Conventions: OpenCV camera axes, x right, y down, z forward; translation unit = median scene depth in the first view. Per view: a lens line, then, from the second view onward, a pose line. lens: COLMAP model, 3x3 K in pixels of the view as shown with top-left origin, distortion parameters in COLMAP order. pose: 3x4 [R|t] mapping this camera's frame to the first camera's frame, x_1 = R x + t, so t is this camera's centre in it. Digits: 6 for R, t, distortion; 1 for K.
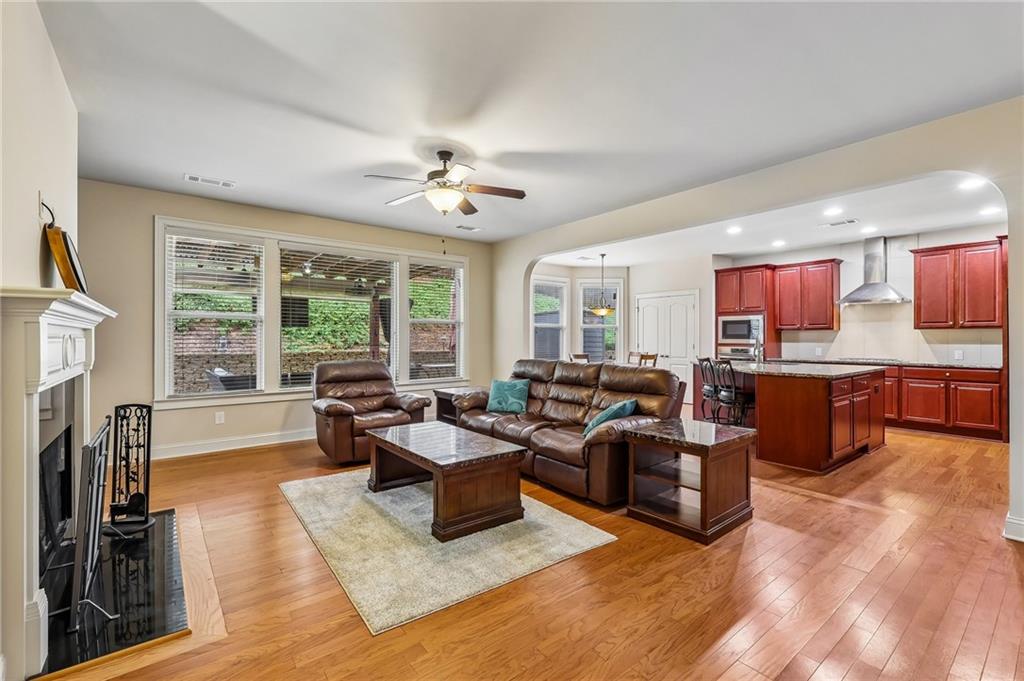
lens RADIAL K [[447.7, 0, 508.5], [0, 447.7, 336.4], [0, 0, 1]] dist [-0.000984, -0.000039]
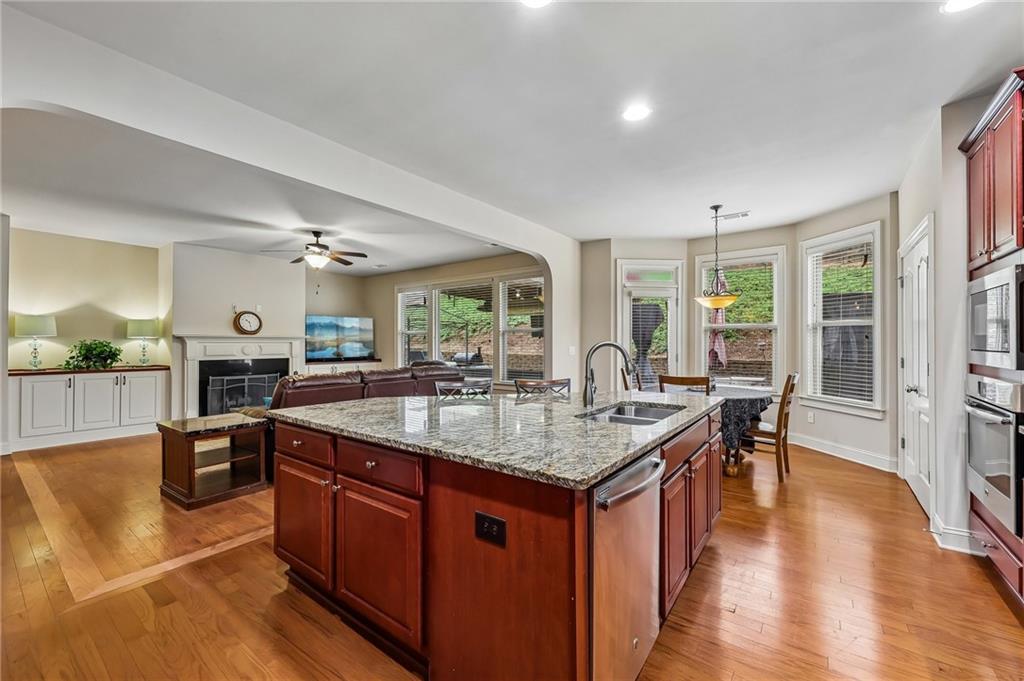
lens RADIAL K [[415.1, 0, 514.2], [0, 415.1, 342.2], [0, 0, 1]] dist [-0.001076, 0.000506]
pose [[0.255734, -0.003259, -0.966742, 0.842558], [0.005474, 0.999983, -0.001923, -0.001493], [0.966732, -0.004800, 0.255747, 0.736872]]
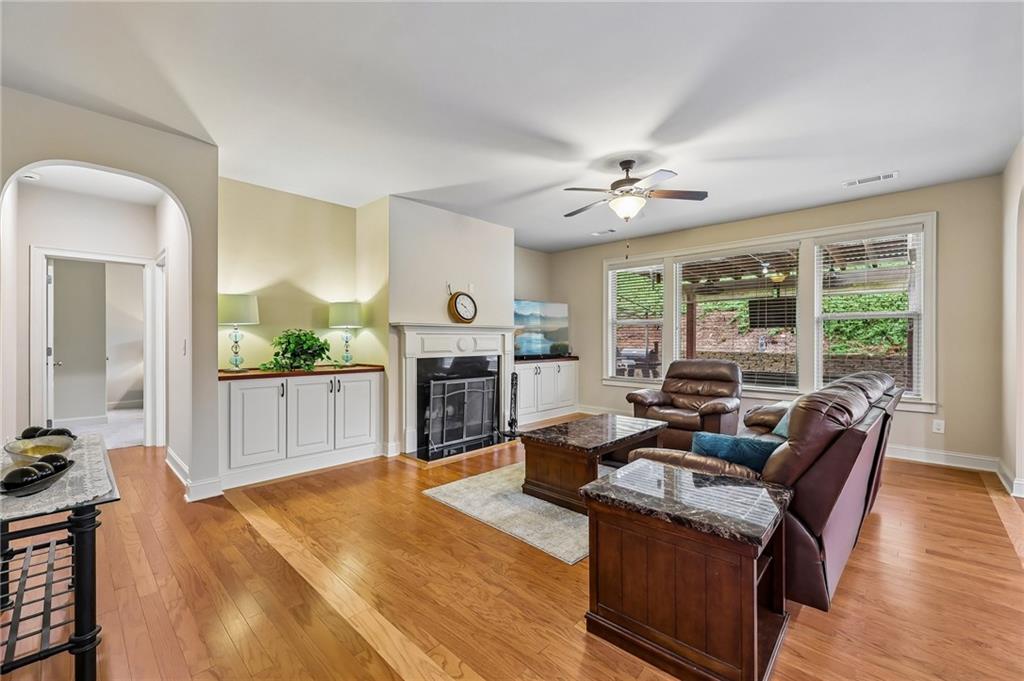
lens RADIAL K [[415.1, 0, 493.0], [0, 415.1, 337.6], [0, 0, 1]] dist [-0.001076, 0.000506]
pose [[0.128723, 0.000373, -0.991681, 0.426466], [0.002291, 0.999997, 0.000673, 0.000104], [0.991678, -0.002358, 0.128721, 0.303485]]
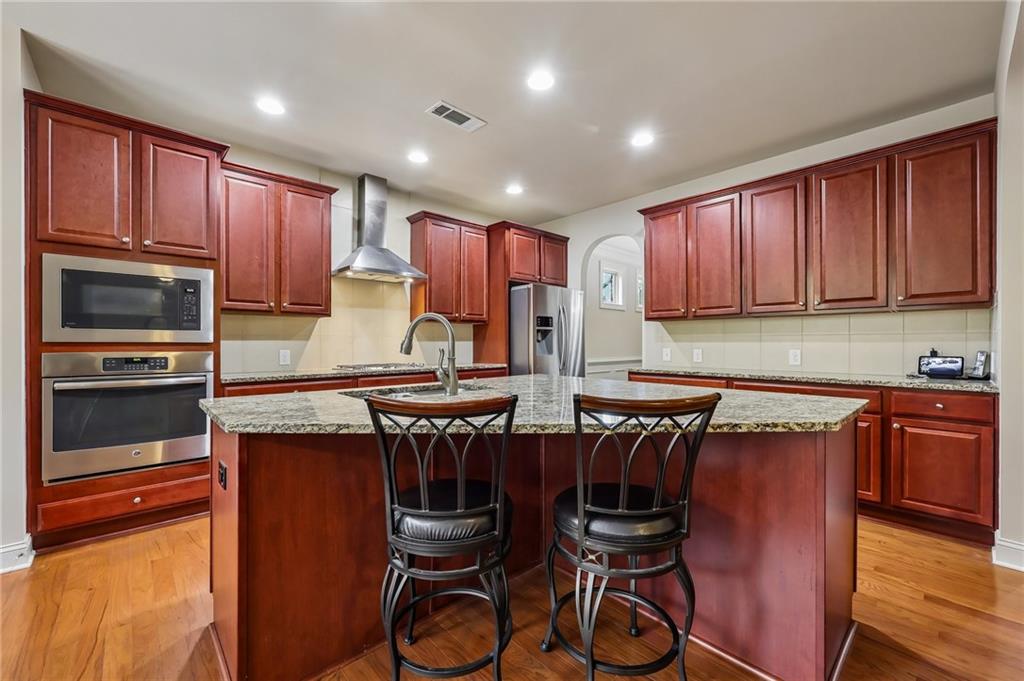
lens RADIAL K [[415.1, 0, 501.9], [0, 415.1, 344.2], [0, 0, 1]] dist [-0.001076, 0.000506]
pose [[-0.066732, -0.005453, 0.997756, 0.210899], [-0.003954, 0.999979, 0.005201, 0.017408], [-0.997763, -0.003598, -0.066752, 0.881057]]
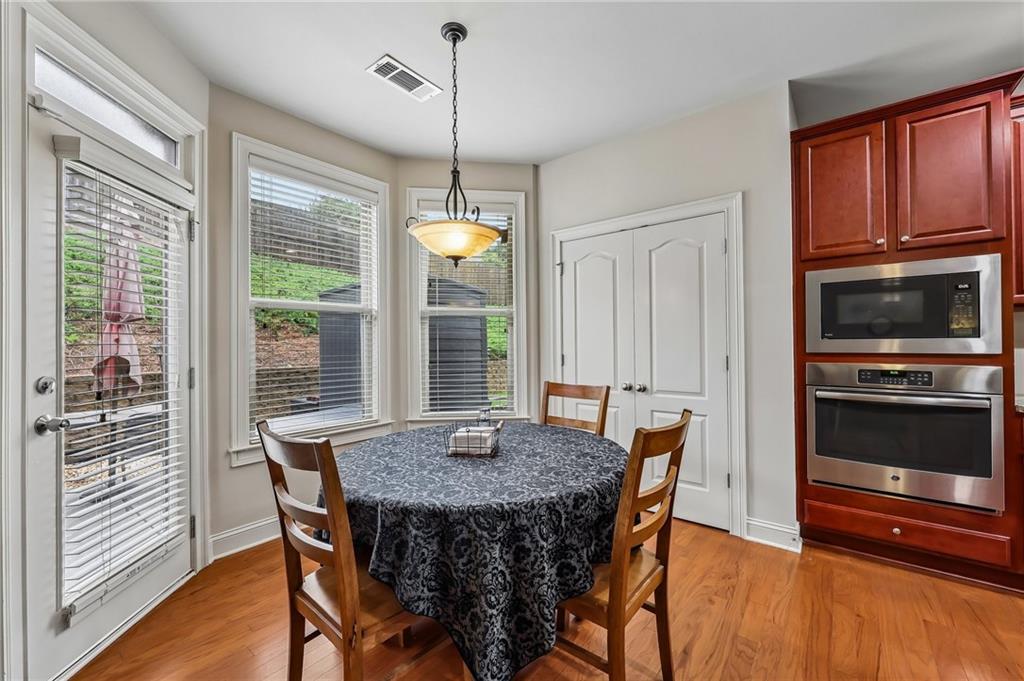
lens RADIAL K [[415.1, 0, 508.9], [0, 415.1, 339.2], [0, 0, 1]] dist [-0.001076, 0.000506]
pose [[0.976587, -0.009708, 0.214902, 0.233147], [0.010845, 0.999933, -0.004114, 0.005333], [-0.214847, 0.006349, 0.976627, 0.926874]]
